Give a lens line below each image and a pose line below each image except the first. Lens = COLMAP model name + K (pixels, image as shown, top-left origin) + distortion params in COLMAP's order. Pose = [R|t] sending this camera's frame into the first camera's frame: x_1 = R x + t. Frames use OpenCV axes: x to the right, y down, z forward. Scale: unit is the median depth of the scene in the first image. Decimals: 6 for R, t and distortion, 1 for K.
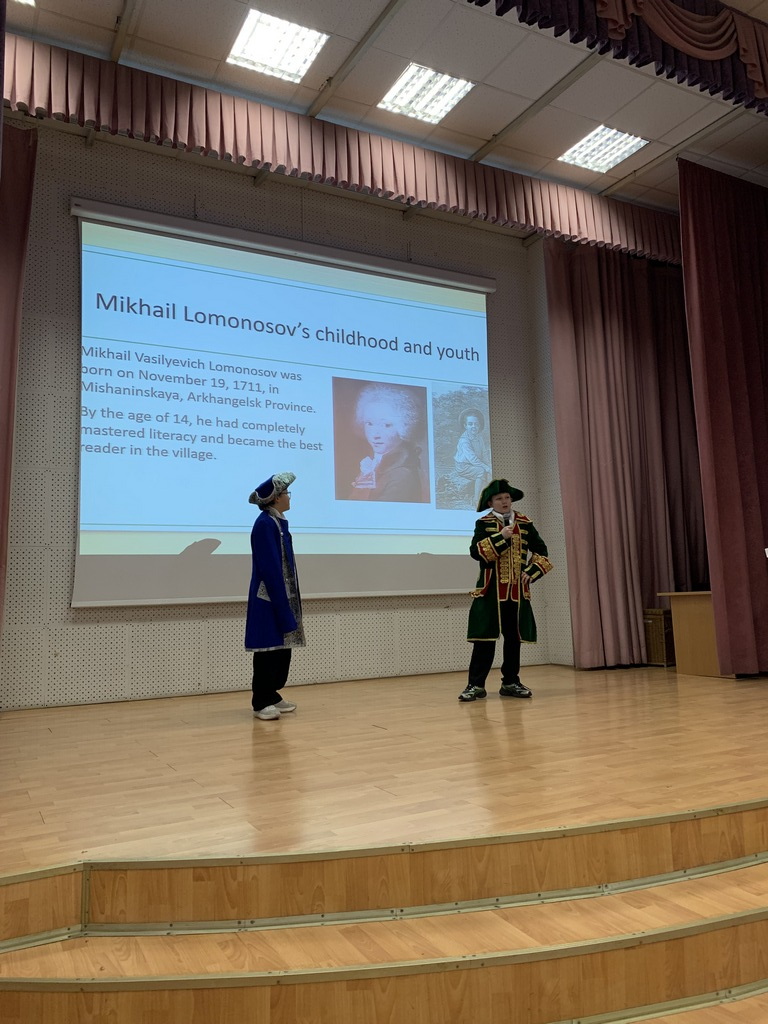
lens RADIAL K [[784.2, 0, 383.3], [0, 784.2, 496.7], [0, 0, 1]] dist [0.016335, -0.012042]
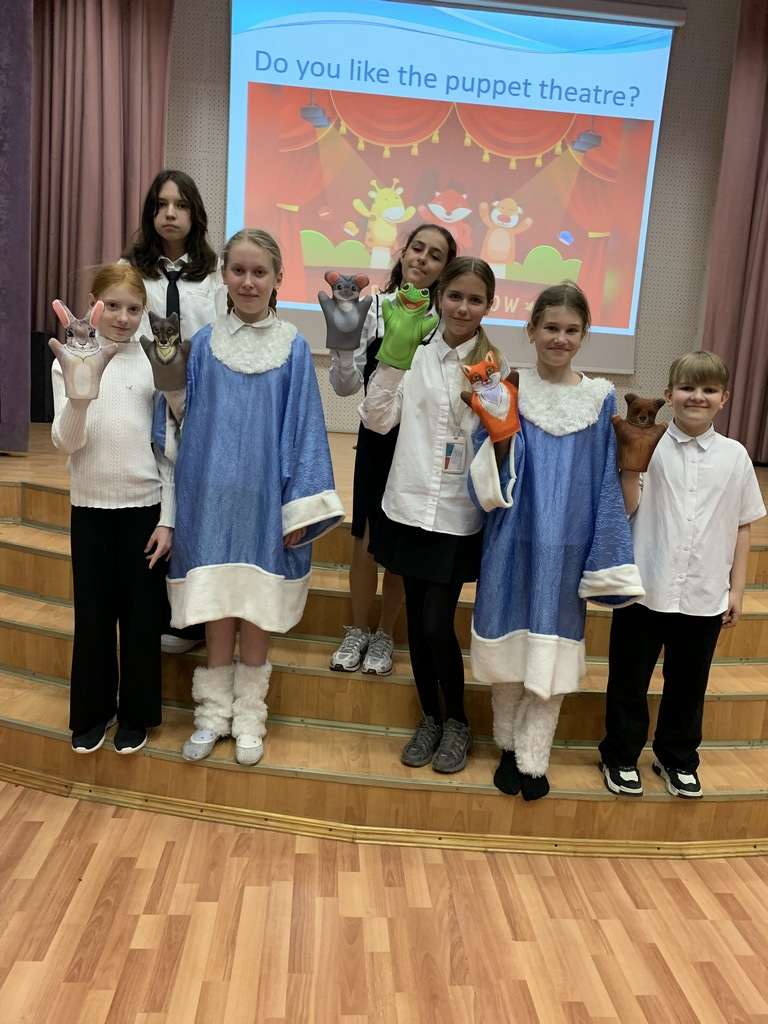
lens RADIAL K [[784.2, 0, 380.7], [0, 784.2, 500.8], [0, 0, 1]] dist [0.016335, -0.012042]
pose [[0.909144, 0.158045, -0.385331, 0.349900], [-0.043931, 0.956431, 0.288633, 0.005457], [0.414160, -0.245481, 0.876477, -0.036070]]
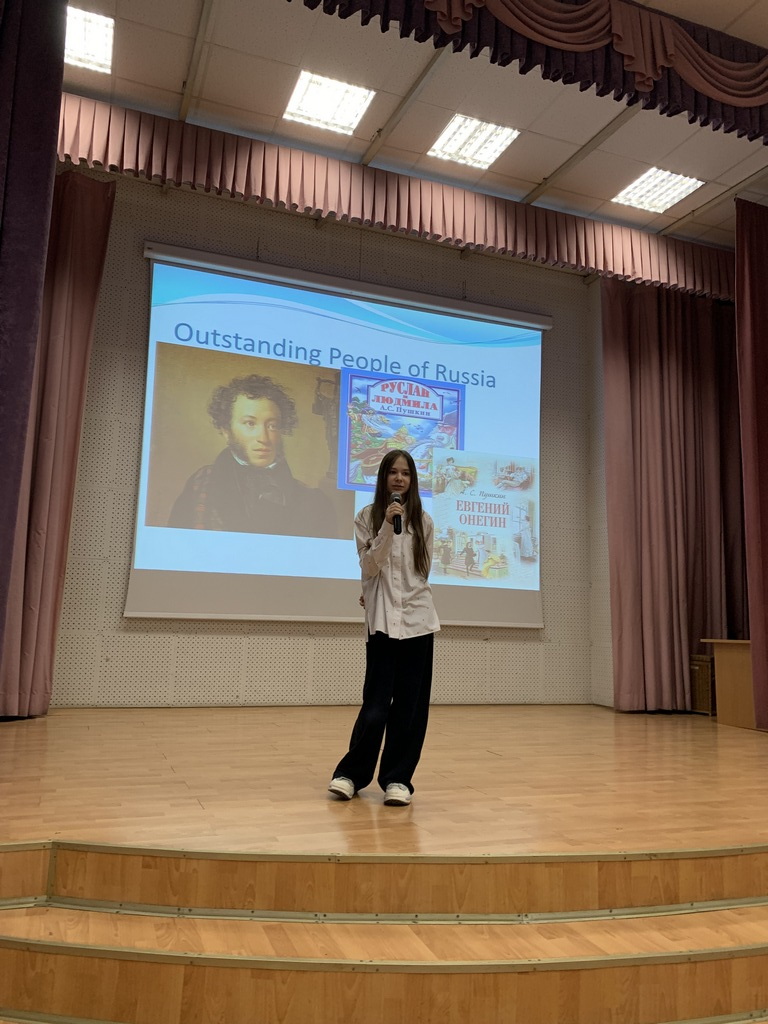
lens RADIAL K [[784.2, 0, 373.7], [0, 784.2, 503.3], [0, 0, 1]] dist [0.016335, -0.012042]
pose [[0.989995, 0.041798, -0.134769, 0.084955], [-0.044900, 0.998790, -0.020059, -0.009445], [0.133768, 0.025909, 0.990674, -0.032865]]
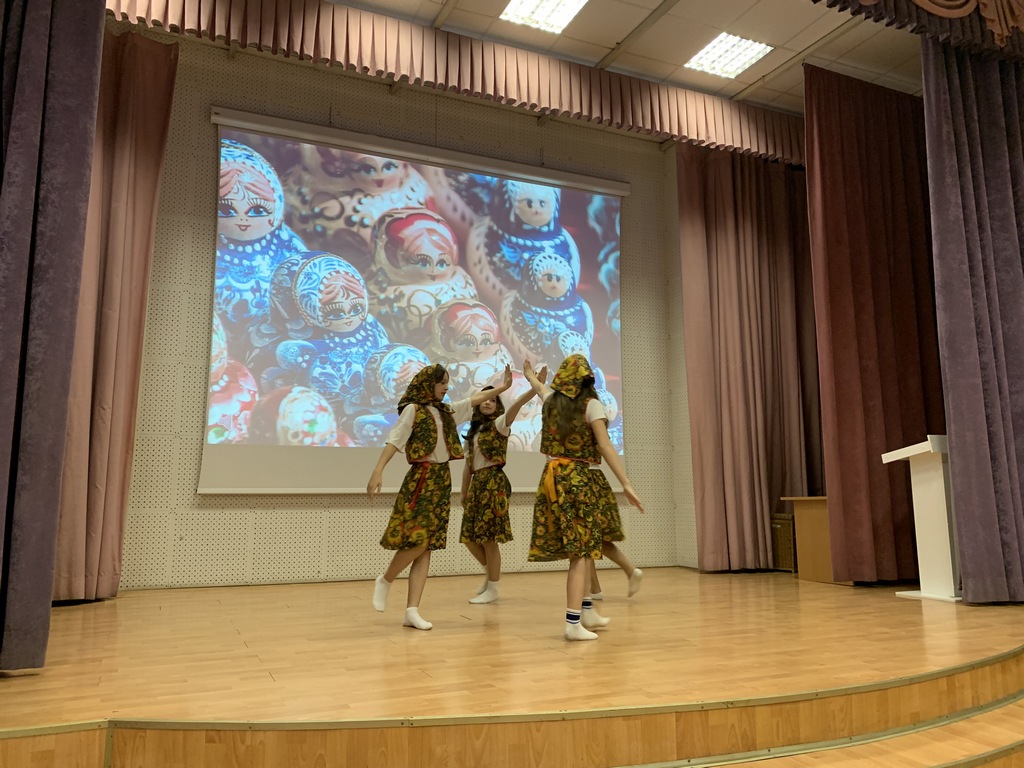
lens RADIAL K [[784.2, 0, 513.7], [0, 784.2, 378.9], [0, 0, 1]] dist [0.016335, -0.012042]
pose [[0.997281, 0.018441, -0.071343, 0.096633], [-0.020112, 0.999538, -0.022769, 0.003198], [0.070890, 0.024142, 0.997192, -0.021263]]
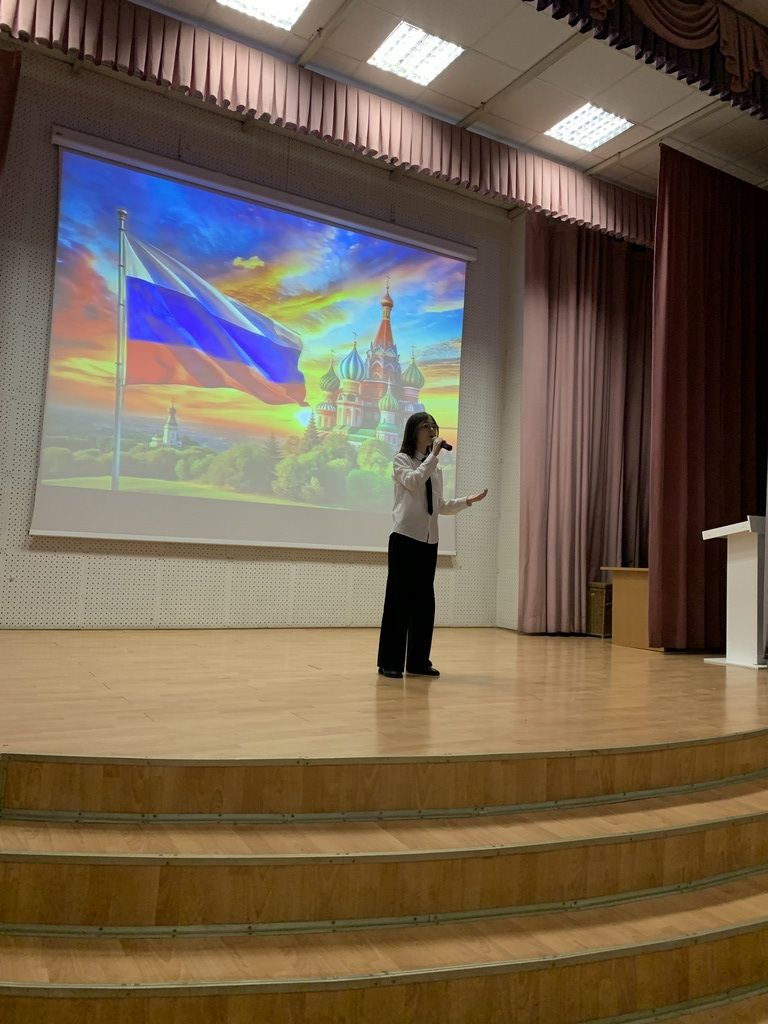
lens RADIAL K [[784.2, 0, 393.1], [0, 784.2, 502.8], [0, 0, 1]] dist [0.016335, -0.012042]
pose [[0.996247, 0.079342, 0.034605, 0.036271], [-0.081073, 0.995357, 0.051878, 0.007765], [-0.030329, -0.054489, 0.998054, -0.033073]]
